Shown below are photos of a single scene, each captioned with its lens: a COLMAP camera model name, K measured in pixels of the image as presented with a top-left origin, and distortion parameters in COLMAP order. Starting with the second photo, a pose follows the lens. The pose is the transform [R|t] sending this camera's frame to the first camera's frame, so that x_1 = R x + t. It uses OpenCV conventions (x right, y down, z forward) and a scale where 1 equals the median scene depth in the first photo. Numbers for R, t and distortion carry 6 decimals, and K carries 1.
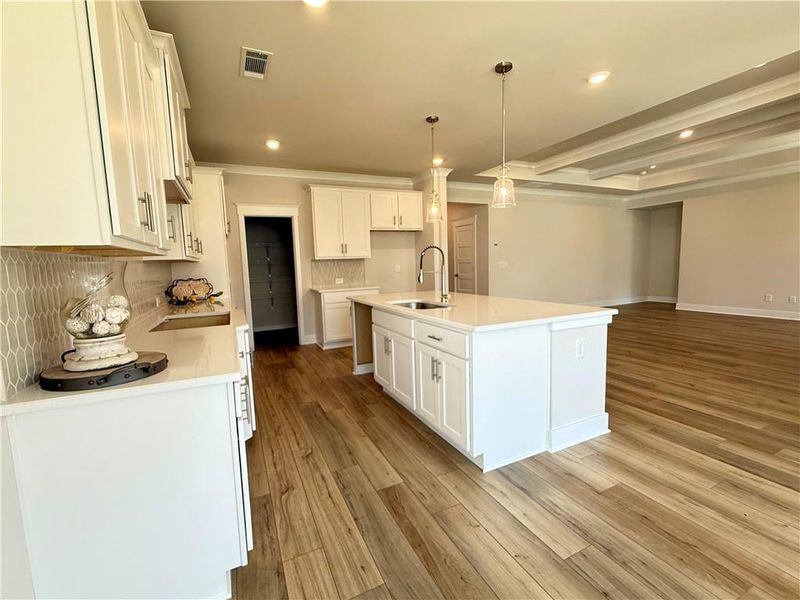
lens RADIAL K [[350.9, 0, 400.0], [0, 350.9, 300.0], [0, 0, 1]] dist [-0.001737, 0.000163]
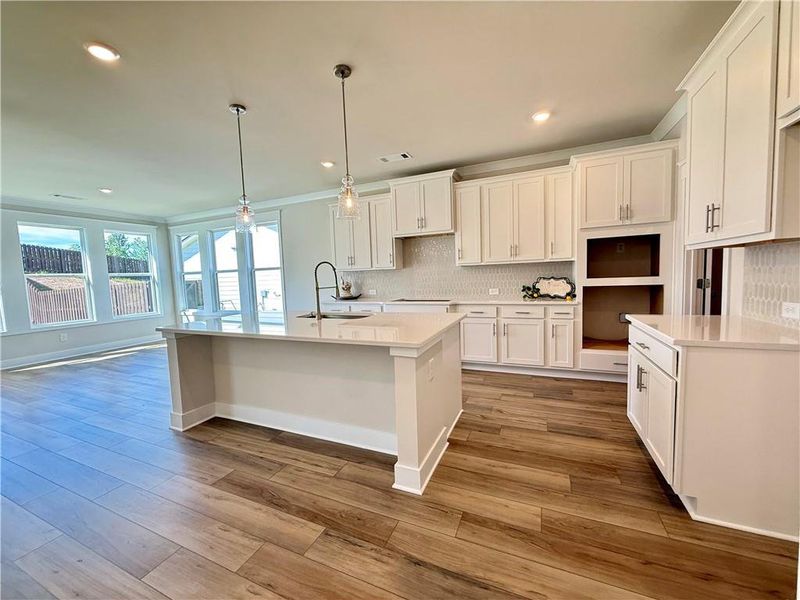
lens RADIAL K [[319.5, 0, 400.0], [0, 319.5, 300.0], [0, 0, 1]] dist [-0.001703, 0.000258]
pose [[-0.759425, 0.111466, -0.640975, 0.419231], [-0.007207, 0.983712, 0.179607, -0.169137], [0.650555, 0.141018, -0.746252, 1.468387]]
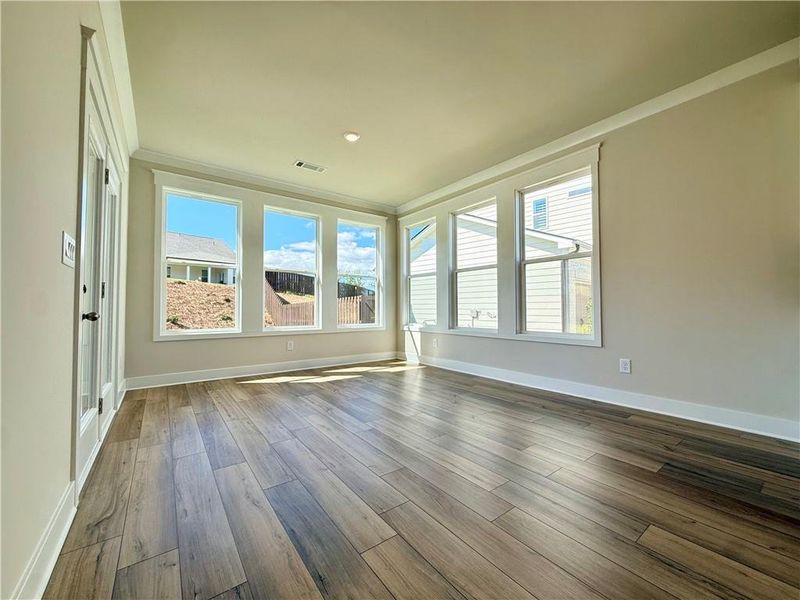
lens RADIAL K [[319.5, 0, 400.0], [0, 319.5, 300.0], [0, 0, 1]] dist [-0.001703, 0.000258]
pose [[-0.979919, 0.027451, -0.197497, 0.500123], [0.011136, 0.996466, 0.083253, 0.008393], [0.199084, 0.079382, -0.976762, 0.635817]]
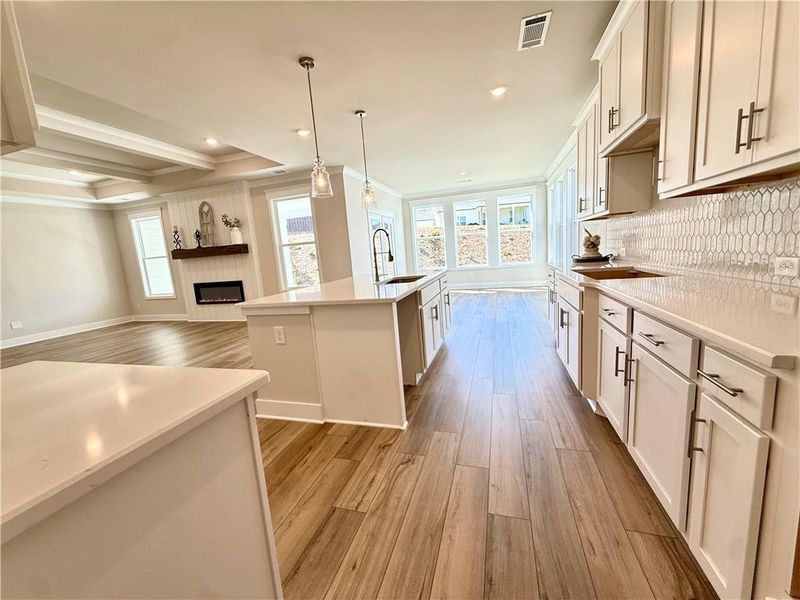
lens RADIAL K [[319.5, 0, 400.0], [0, 319.5, 300.0], [0, 0, 1]] dist [-0.001703, 0.000258]
pose [[-0.732930, -0.013454, 0.680171, -0.500649], [0.172331, 0.963523, 0.204757, -0.107240], [-0.658115, 0.267288, -0.703877, 1.373786]]
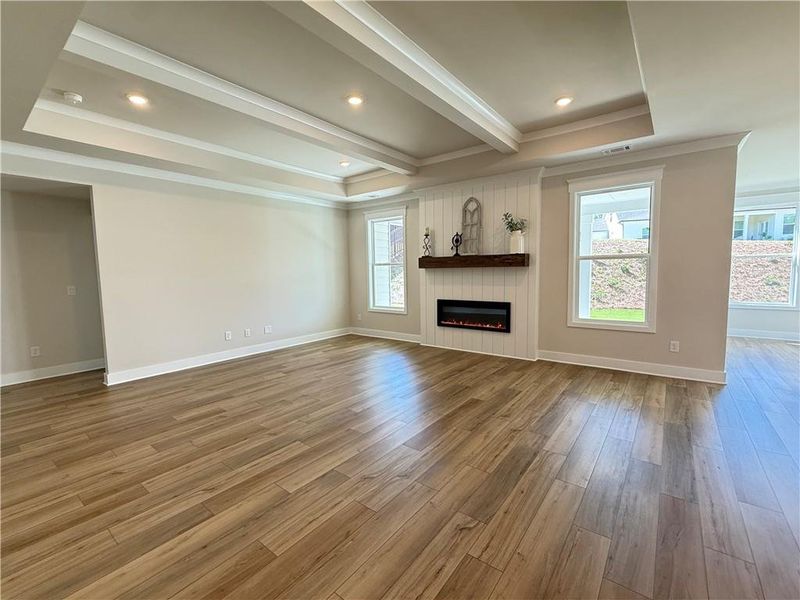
lens RADIAL K [[350.9, 0, 400.0], [0, 350.9, 300.0], [0, 0, 1]] dist [-0.001737, 0.000163]
pose [[-0.447209, -0.036682, 0.893677, 0.219798], [0.127768, 0.986292, 0.104421, -0.209918], [-0.885257, 0.160881, -0.436392, 1.676398]]
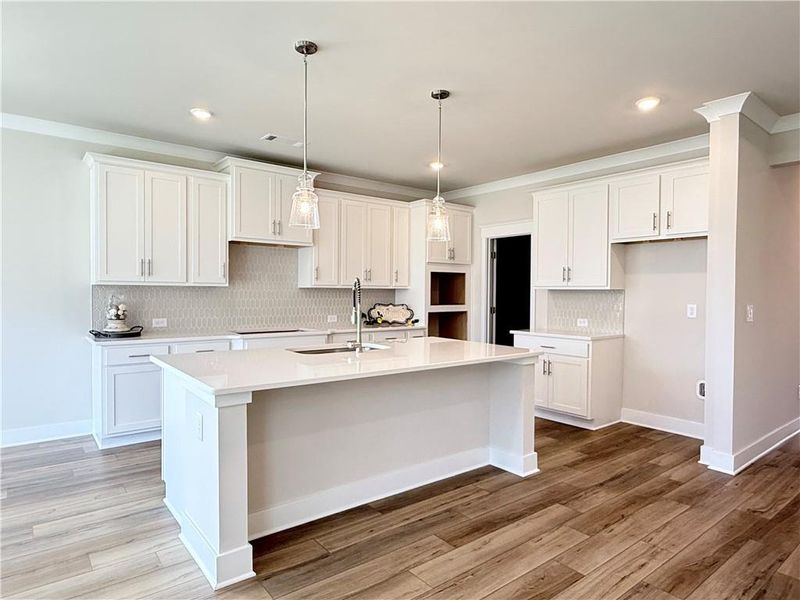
lens RADIAL K [[483.9, 0, 400.0], [0, 483.9, 300.0], [0, 0, 1]] dist [-0.002631, 0.000986]
pose [[0.222898, 0.050280, -0.973544, 0.938492], [-0.119540, 0.992542, 0.023892, -0.115237], [0.967485, 0.111052, 0.227246, 0.686413]]
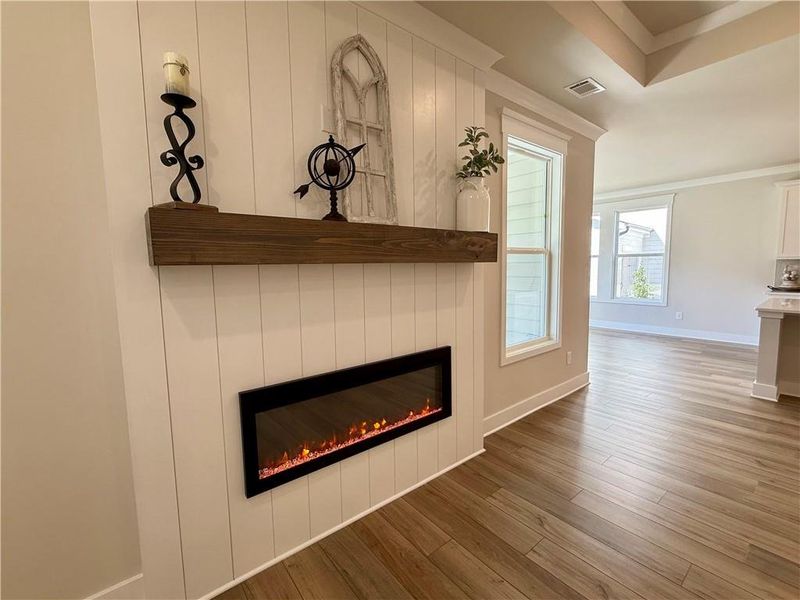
lens RADIAL K [[350.9, 0, 400.0], [0, 350.9, 300.0], [0, 0, 1]] dist [-0.001737, 0.000163]
pose [[-0.973025, 0.071886, -0.219214, 1.423067], [0.026141, 0.978449, 0.204827, -0.200565], [0.229214, 0.193572, -0.953934, 1.237474]]
